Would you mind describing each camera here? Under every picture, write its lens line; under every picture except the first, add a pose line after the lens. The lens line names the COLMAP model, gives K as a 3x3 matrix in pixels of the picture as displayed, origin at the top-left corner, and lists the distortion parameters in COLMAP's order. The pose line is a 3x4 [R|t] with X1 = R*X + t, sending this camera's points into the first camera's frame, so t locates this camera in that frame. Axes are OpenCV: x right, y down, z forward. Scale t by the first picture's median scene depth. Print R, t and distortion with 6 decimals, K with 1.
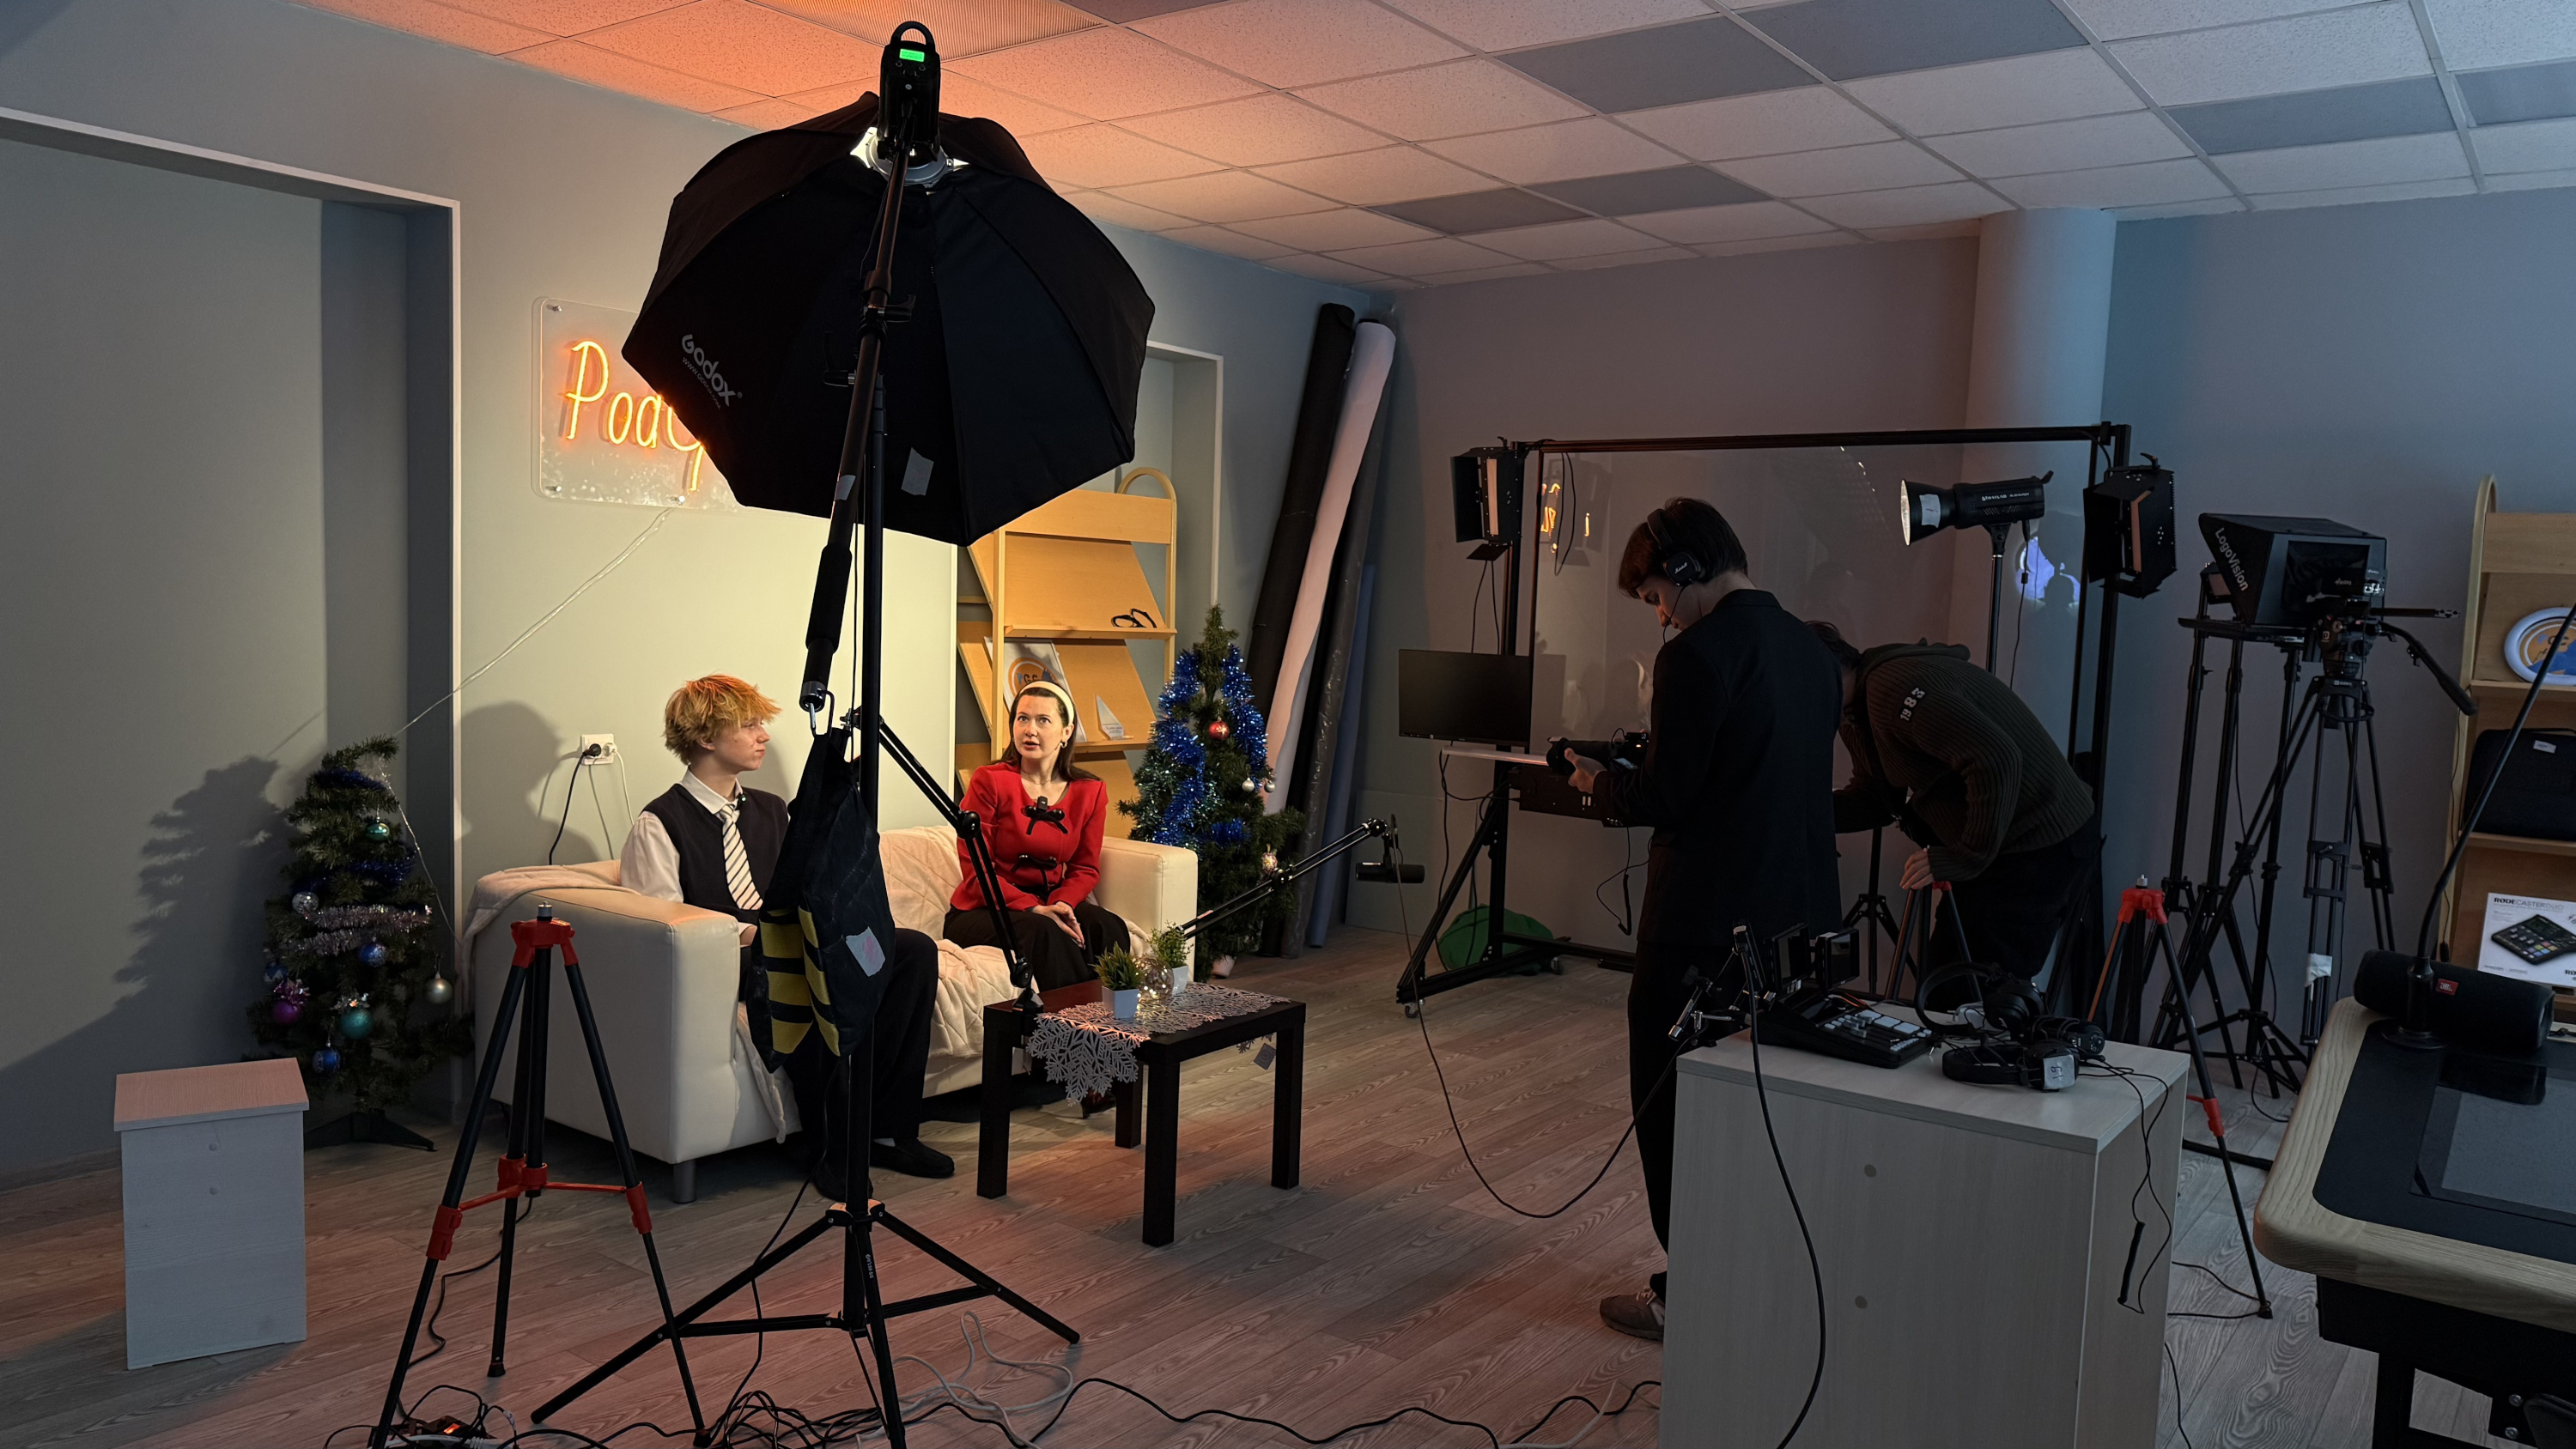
lens RADIAL K [[1808.0, 0, 1288.9], [0, 1808.0, 724.8], [0, 0, 1]] dist [0.050495, -0.065961]
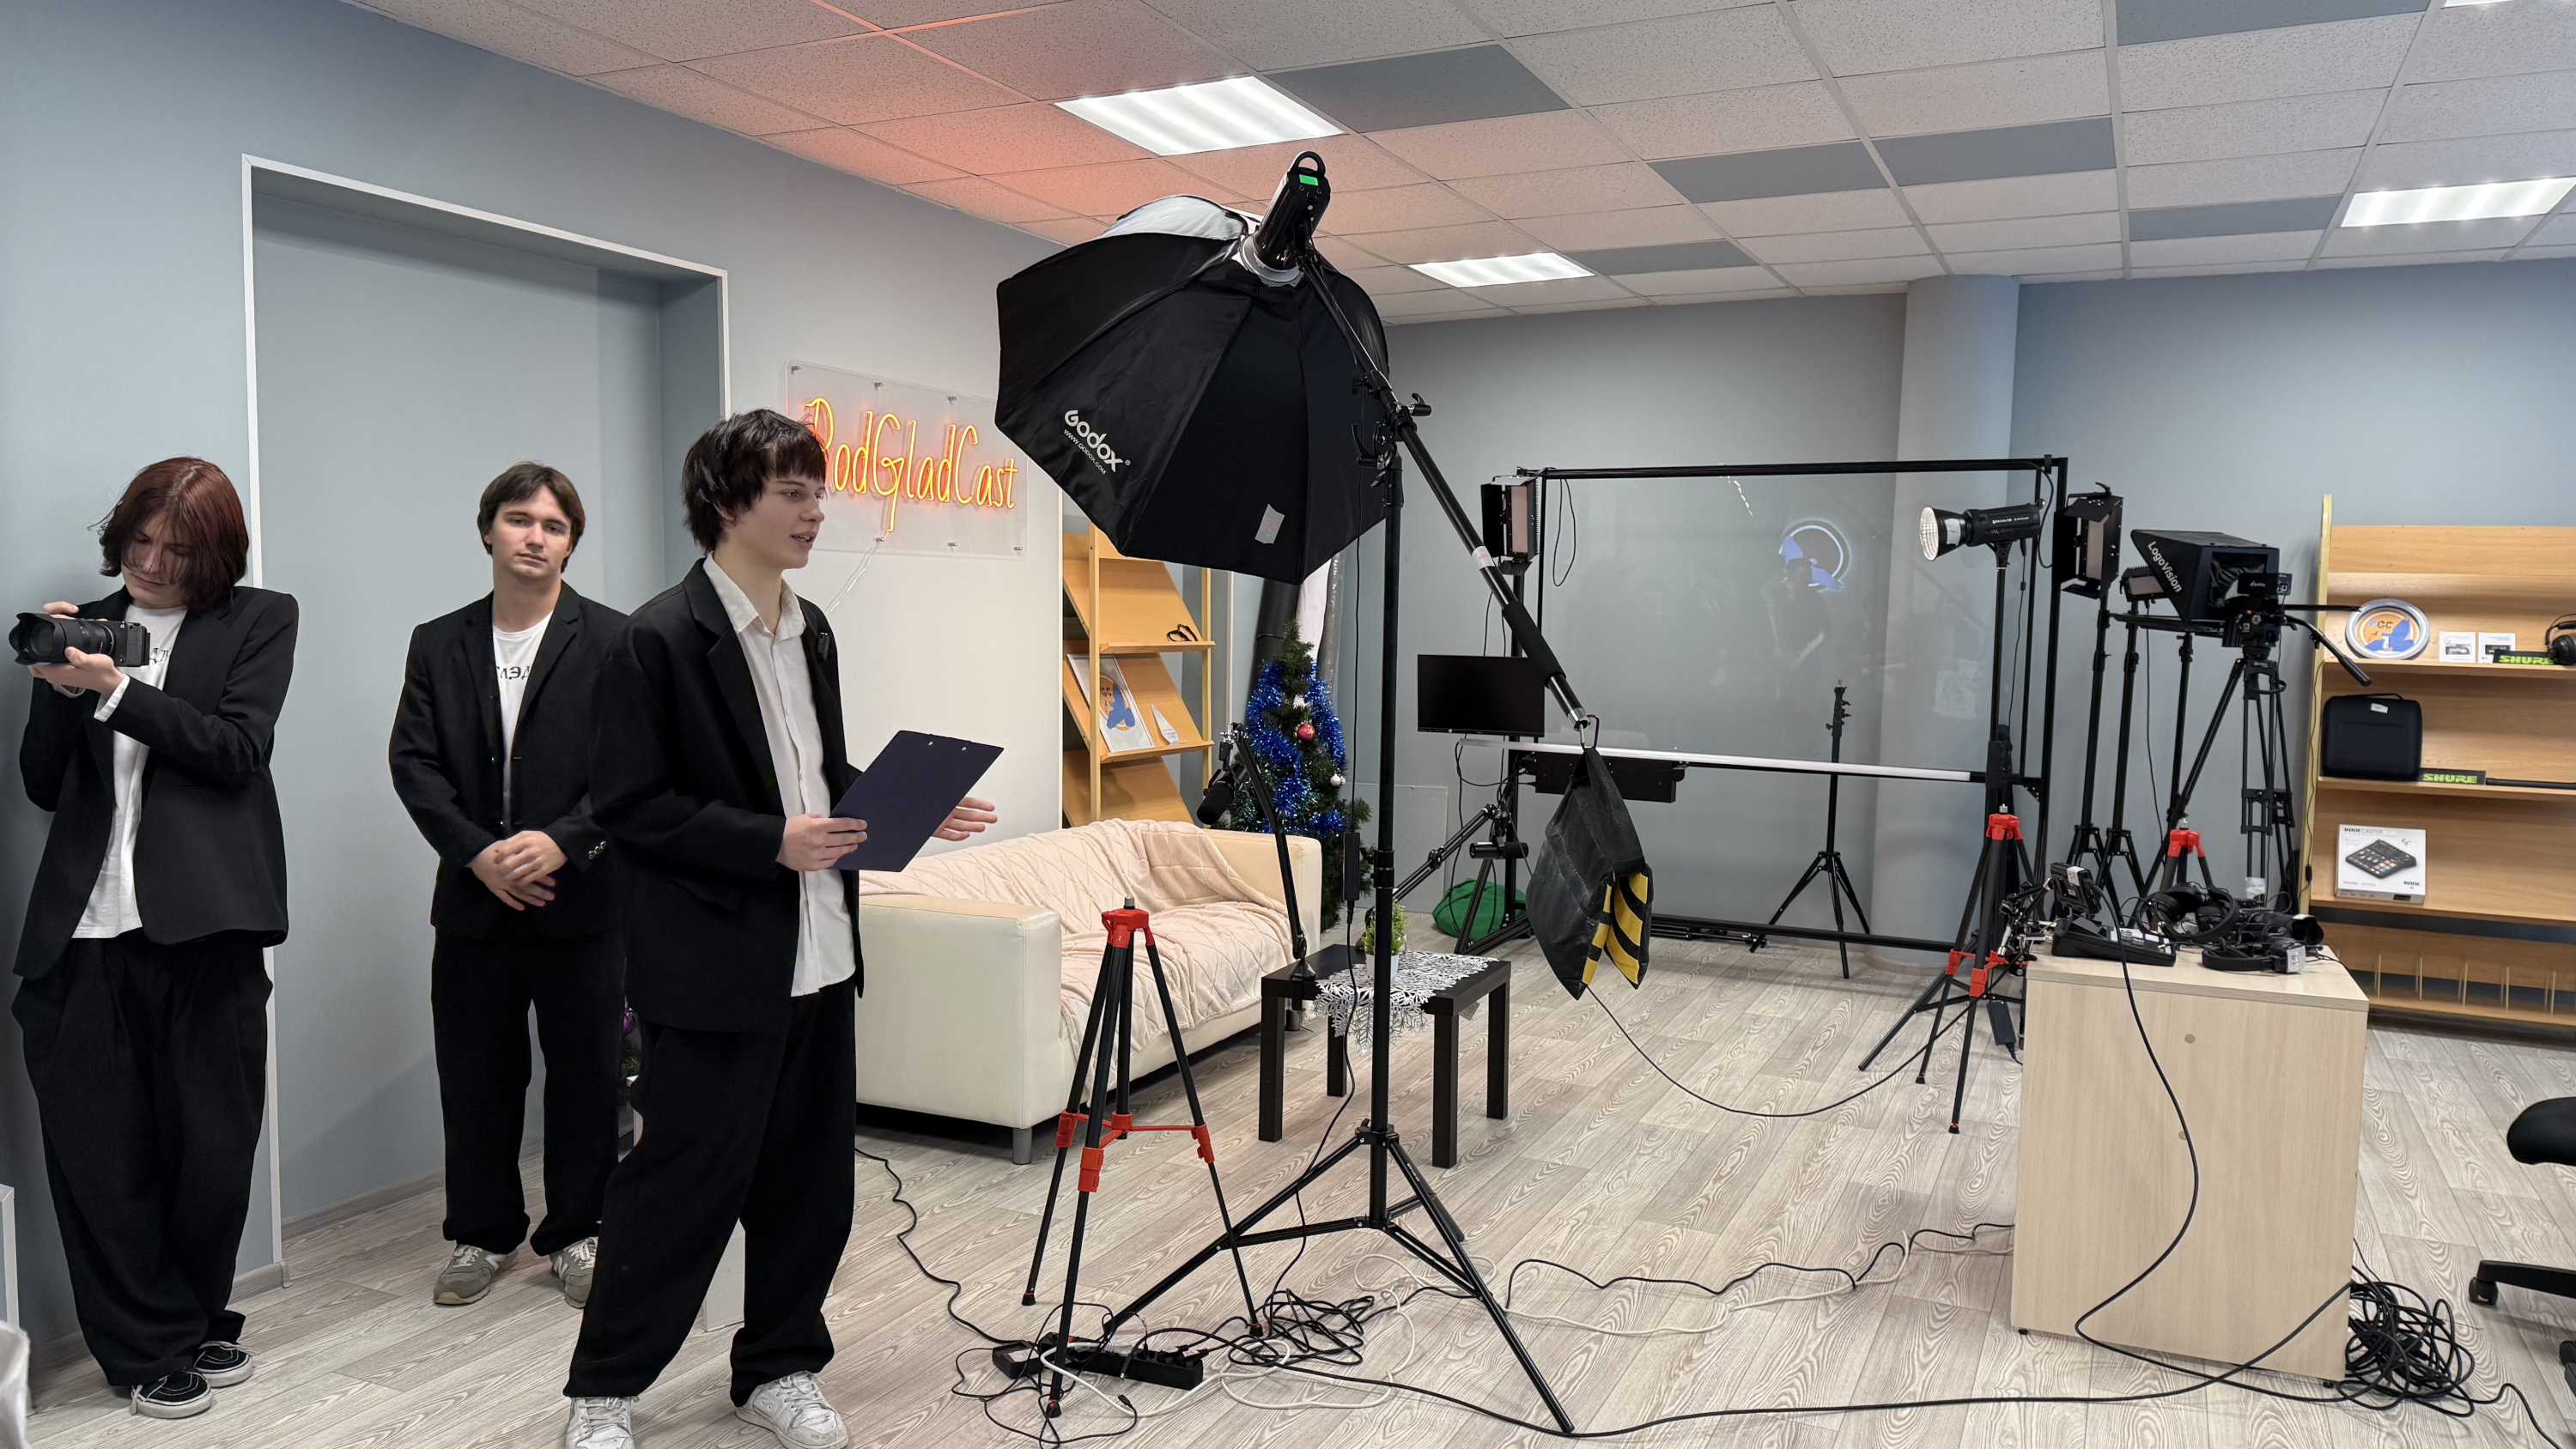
lens RADIAL K [[1808.0, 0, 1228.0], [0, 1808.0, 739.4], [0, 0, 1]] dist [0.050495, -0.065961]
pose [[0.984704, -0.036992, 0.170263, -0.354063], [0.034988, 0.999279, 0.014757, -0.014136], [-0.170686, -0.008574, 0.985288, -0.128964]]
